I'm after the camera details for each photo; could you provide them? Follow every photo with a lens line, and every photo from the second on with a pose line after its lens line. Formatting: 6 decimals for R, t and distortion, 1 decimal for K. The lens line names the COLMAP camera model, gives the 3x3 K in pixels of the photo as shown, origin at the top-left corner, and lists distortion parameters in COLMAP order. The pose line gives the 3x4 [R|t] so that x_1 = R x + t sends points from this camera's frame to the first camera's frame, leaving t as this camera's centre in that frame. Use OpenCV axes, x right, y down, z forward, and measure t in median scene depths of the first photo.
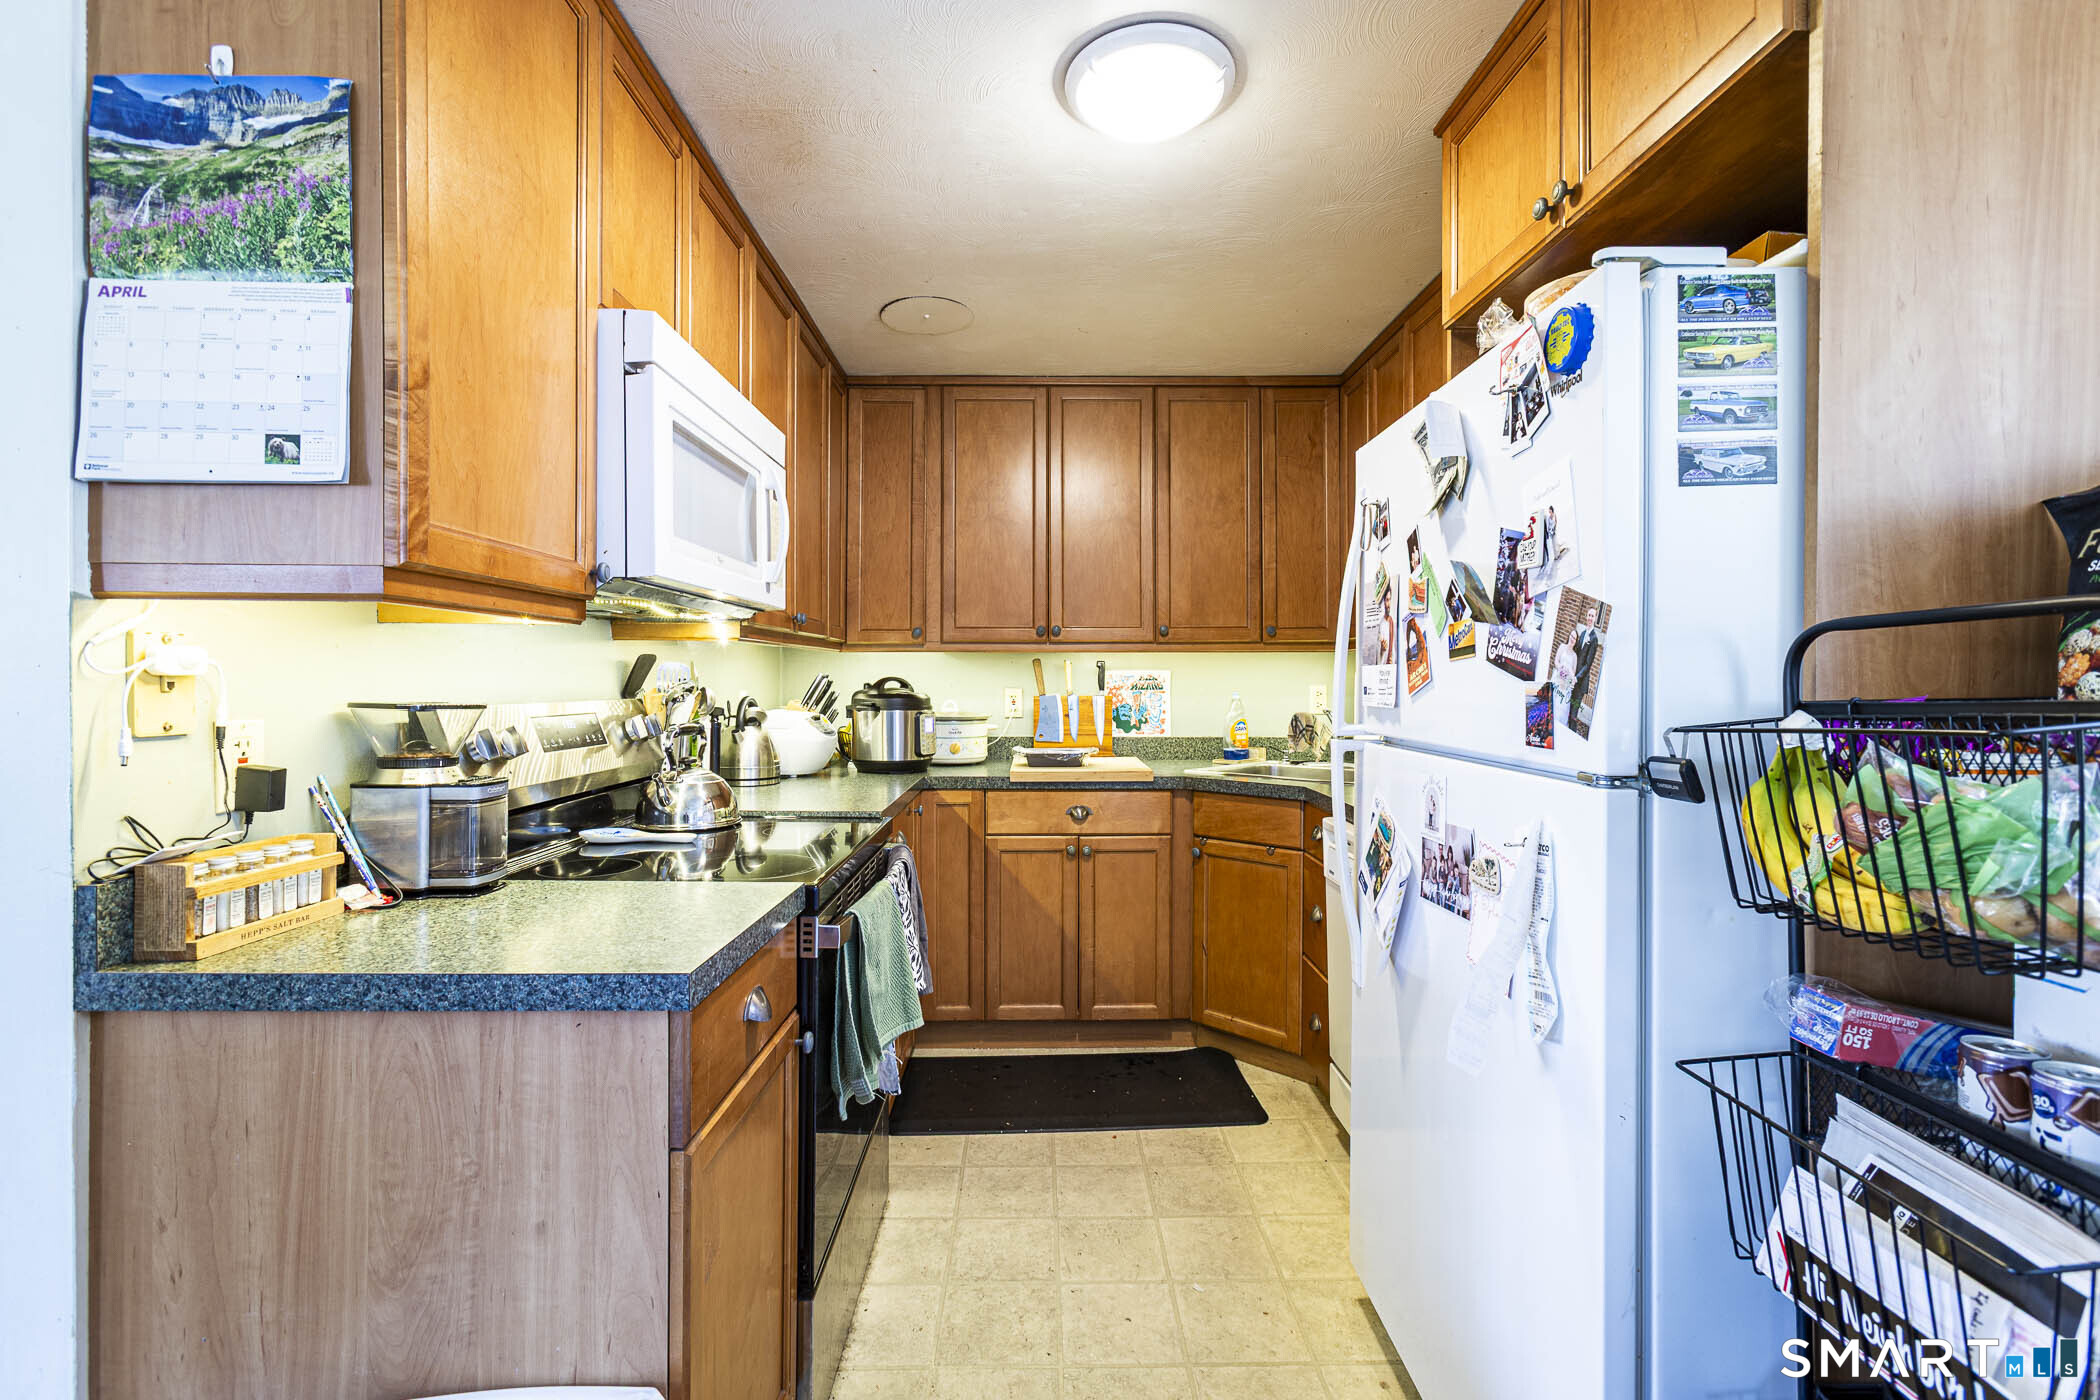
lens RADIAL K [[975.4, 0, 1060.6], [0, 975.4, 685.1], [0, 0, 1]] dist [-0.020232, 0.015825]
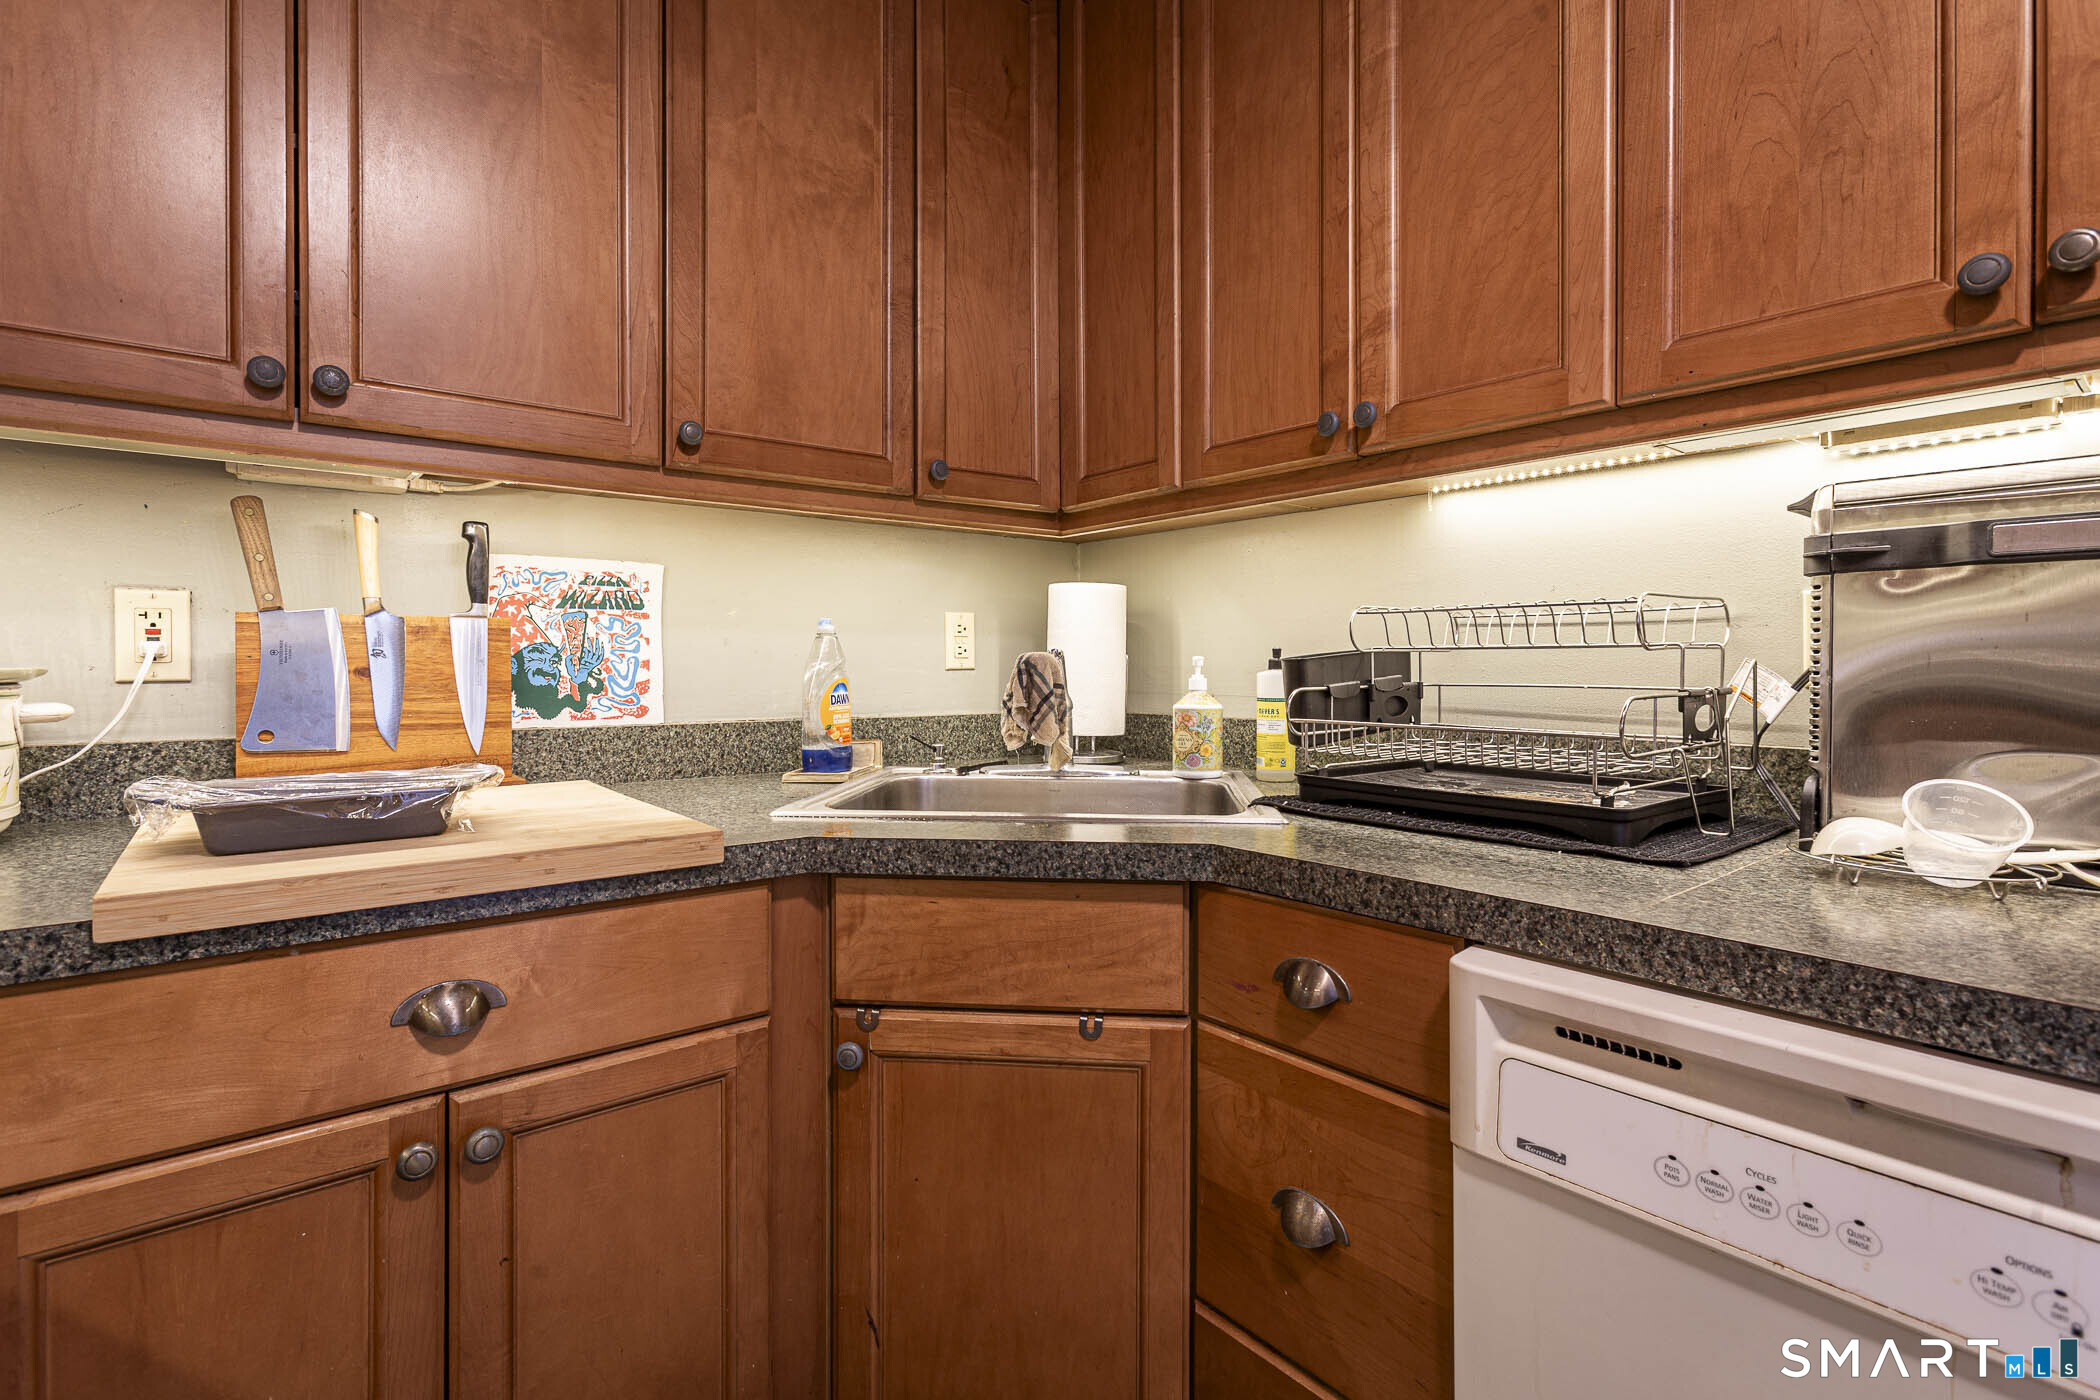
lens RADIAL K [[1049.4, 0, 1110.2], [0, 1049.4, 665.8], [0, 0, 1]] dist [-0.025285, 0.015300]
pose [[0.785769, -0.002043, 0.618517, -0.013627], [0.003228, 0.999994, -0.000798, 0.032066], [-0.618512, 0.002624, 0.785771, 0.587460]]
